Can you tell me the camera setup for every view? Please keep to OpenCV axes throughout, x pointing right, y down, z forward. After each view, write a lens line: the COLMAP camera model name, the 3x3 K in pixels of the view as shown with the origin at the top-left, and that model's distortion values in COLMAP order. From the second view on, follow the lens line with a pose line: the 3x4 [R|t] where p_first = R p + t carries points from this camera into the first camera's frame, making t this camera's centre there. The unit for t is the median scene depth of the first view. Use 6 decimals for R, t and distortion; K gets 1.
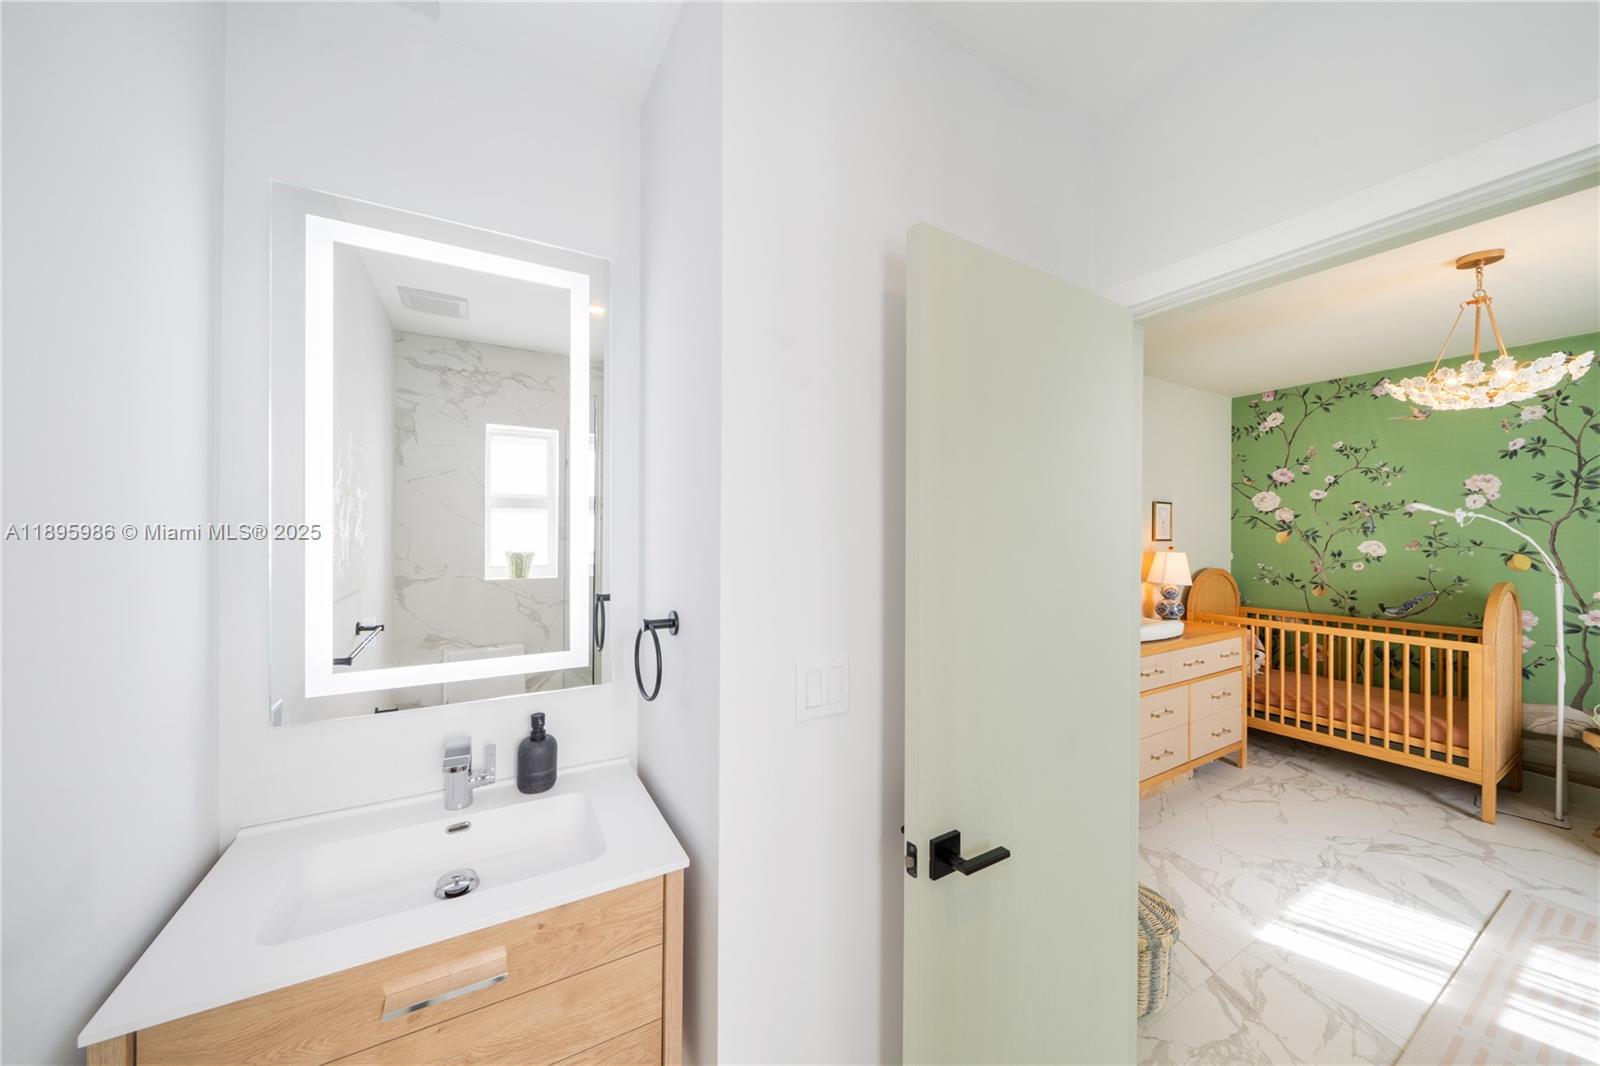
lens RADIAL K [[549.3, 0, 801.2], [0, 549.3, 523.1], [0, 0, 1]] dist [0.003196, 0.000188]
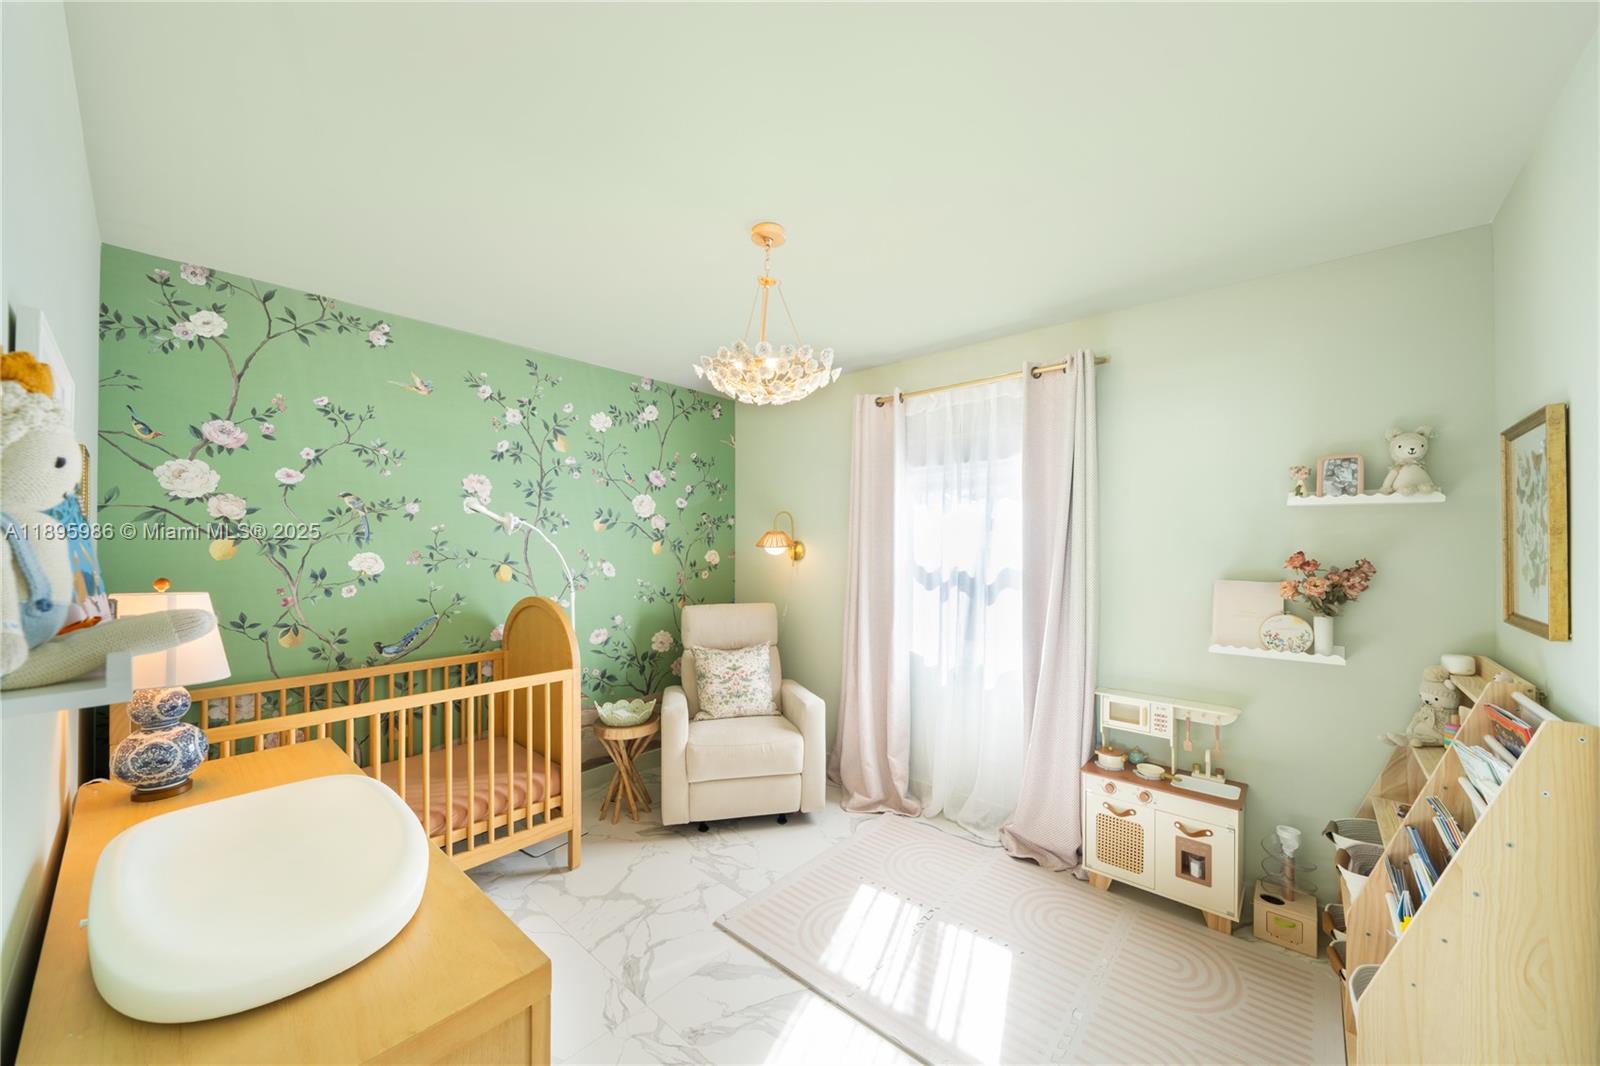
lens RADIAL K [[580.0, 0, 799.1], [0, 580.0, 547.1], [0, 0, 1]] dist [-0.001371, -0.000098]
pose [[-0.299775, -0.003372, 0.954004, 0.181653], [-0.017862, 0.999838, -0.002078, 0.016590], [-0.953843, -0.017663, -0.299787, 0.685110]]
